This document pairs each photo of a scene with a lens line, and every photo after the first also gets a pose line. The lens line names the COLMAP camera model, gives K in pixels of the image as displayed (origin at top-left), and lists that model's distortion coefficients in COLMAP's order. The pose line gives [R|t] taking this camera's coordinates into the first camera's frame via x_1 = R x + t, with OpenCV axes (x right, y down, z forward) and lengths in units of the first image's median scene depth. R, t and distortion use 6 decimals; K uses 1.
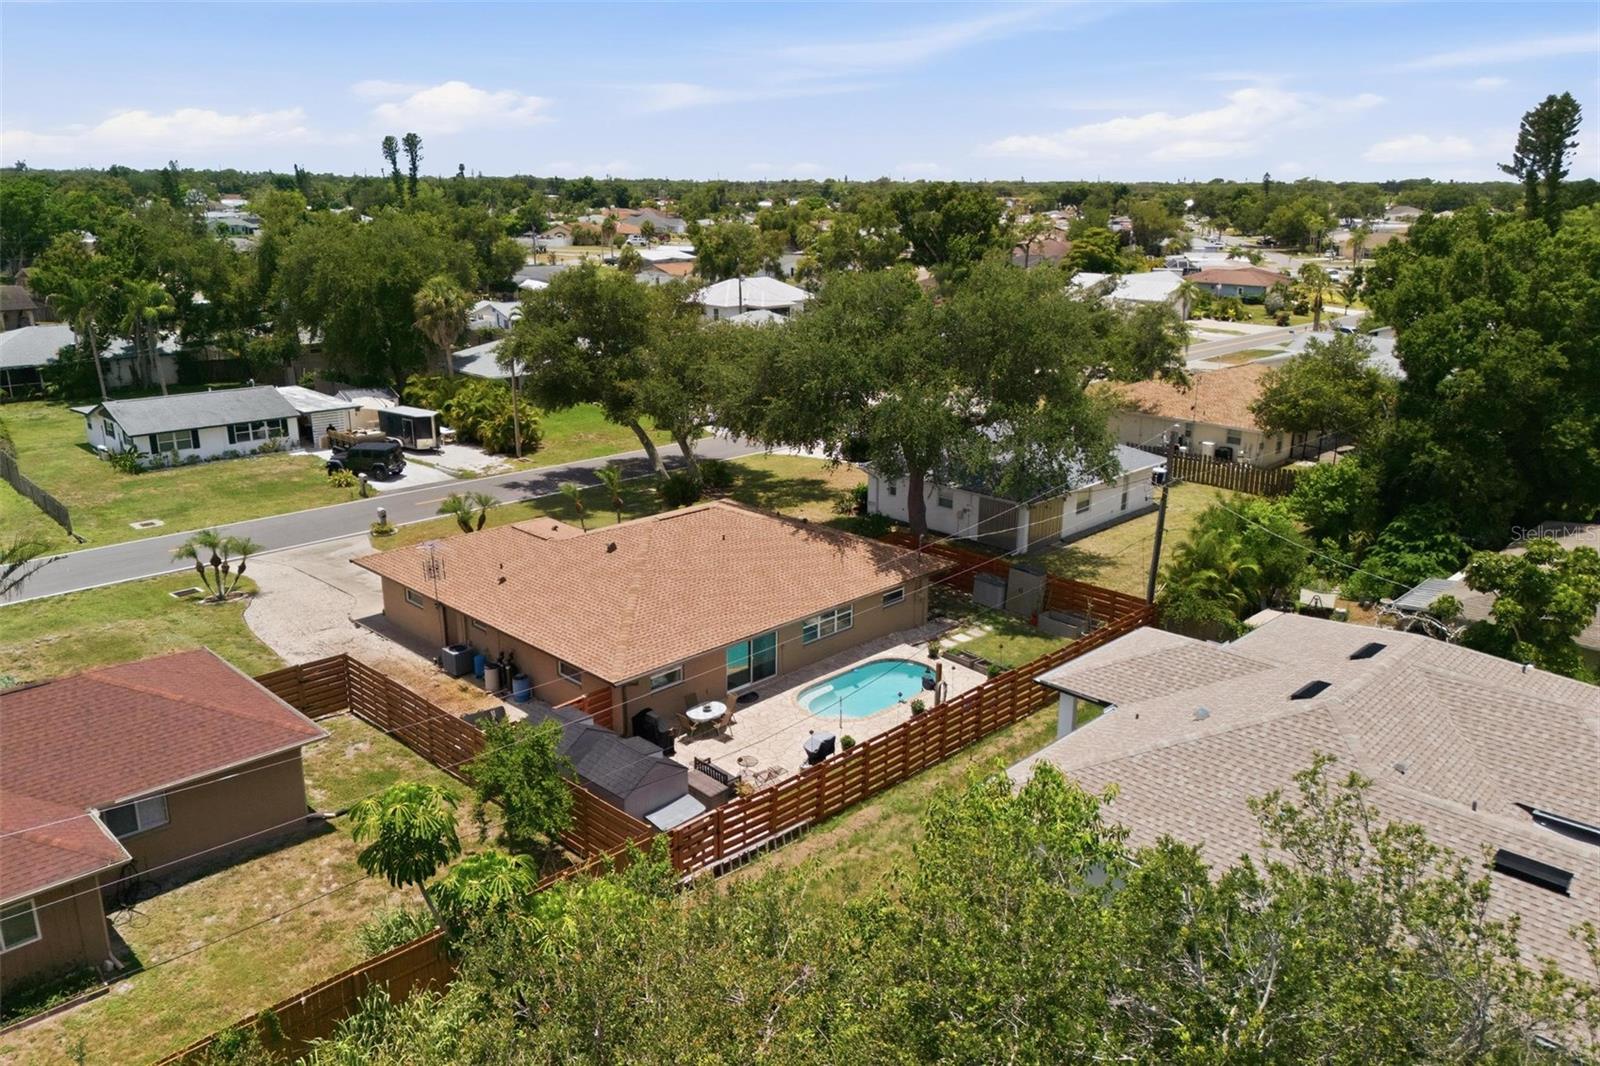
lens RADIAL K [[1162.3, 0, 800.0], [0, 1162.3, 533.0], [0, 0, 1]] dist [0.061039, -0.001216]
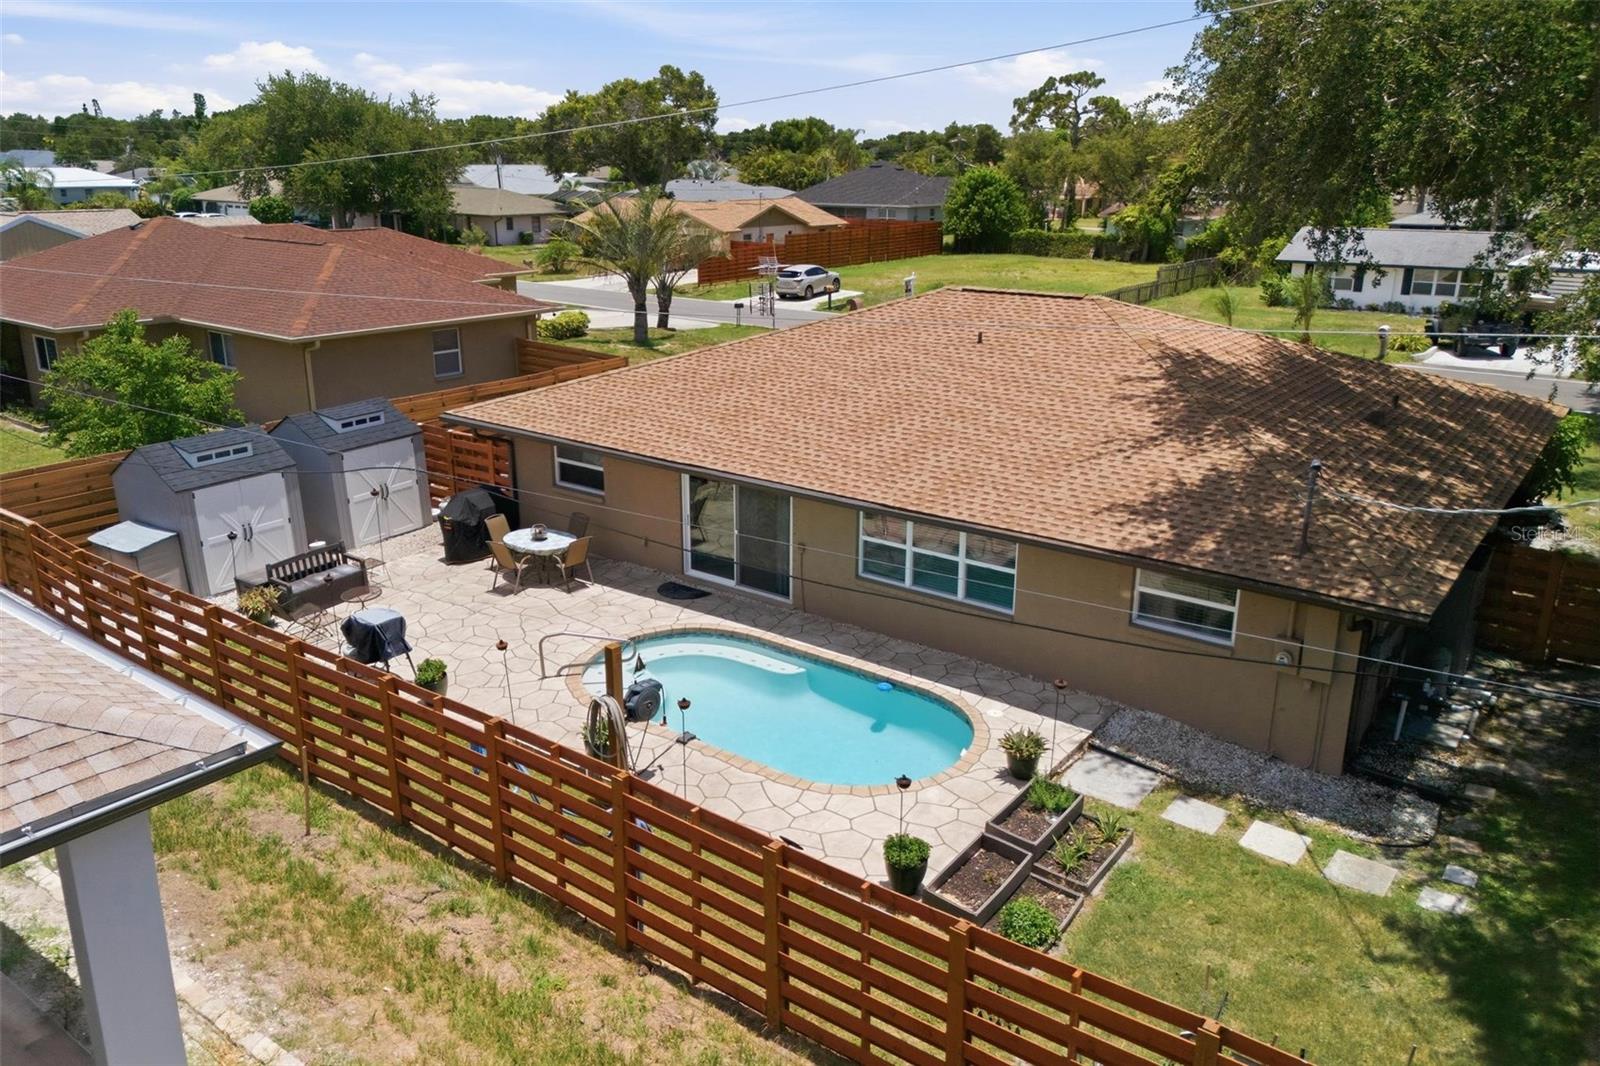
lens RADIAL K [[1162.3, 0, 800.0], [0, 1162.3, 533.0], [0, 0, 1]] dist [0.061039, -0.001216]
pose [[0.138897, 0.295344, -0.945240, 0.379165], [-0.283211, 0.926474, 0.247865, -0.019340], [0.948946, 0.233275, 0.212329, 0.819024]]
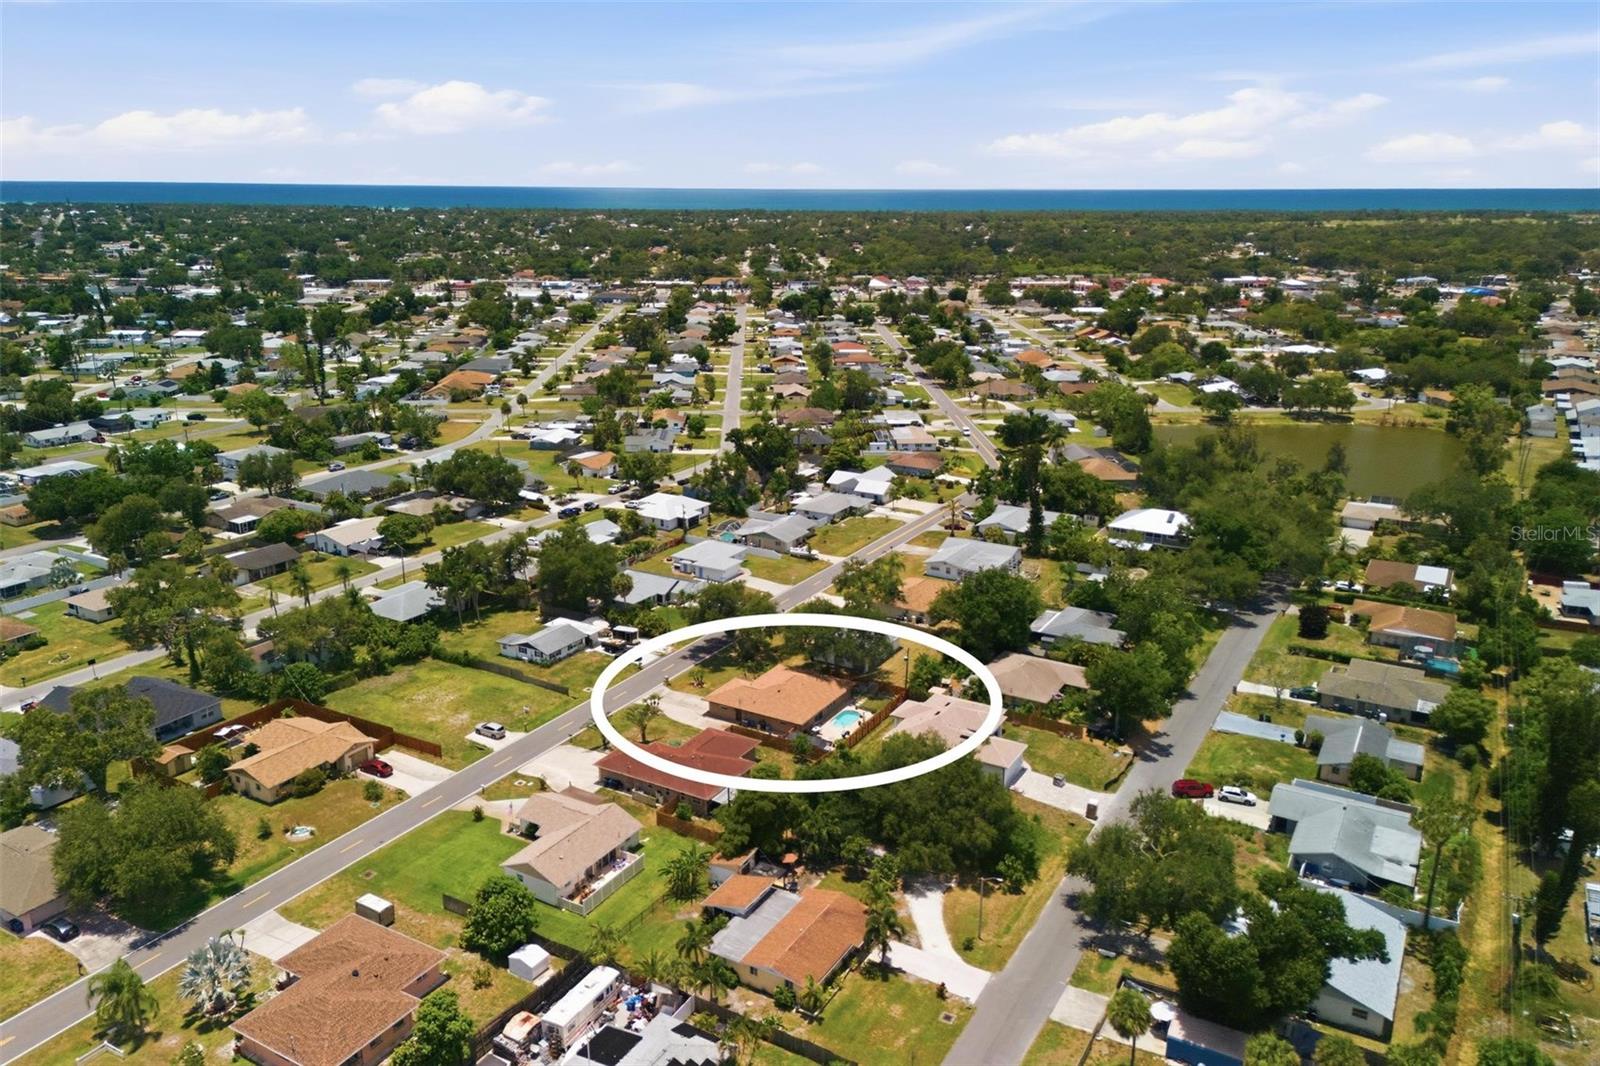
lens RADIAL K [[1162.3, 0, 800.0], [0, 1162.3, 533.0], [0, 0, 1]] dist [0.061039, -0.001216]
pose [[0.966946, -0.069589, 0.245300, -0.982296], [0.069693, 0.997534, 0.008269, -0.527549], [-0.245271, 0.009100, 0.969412, -2.749893]]
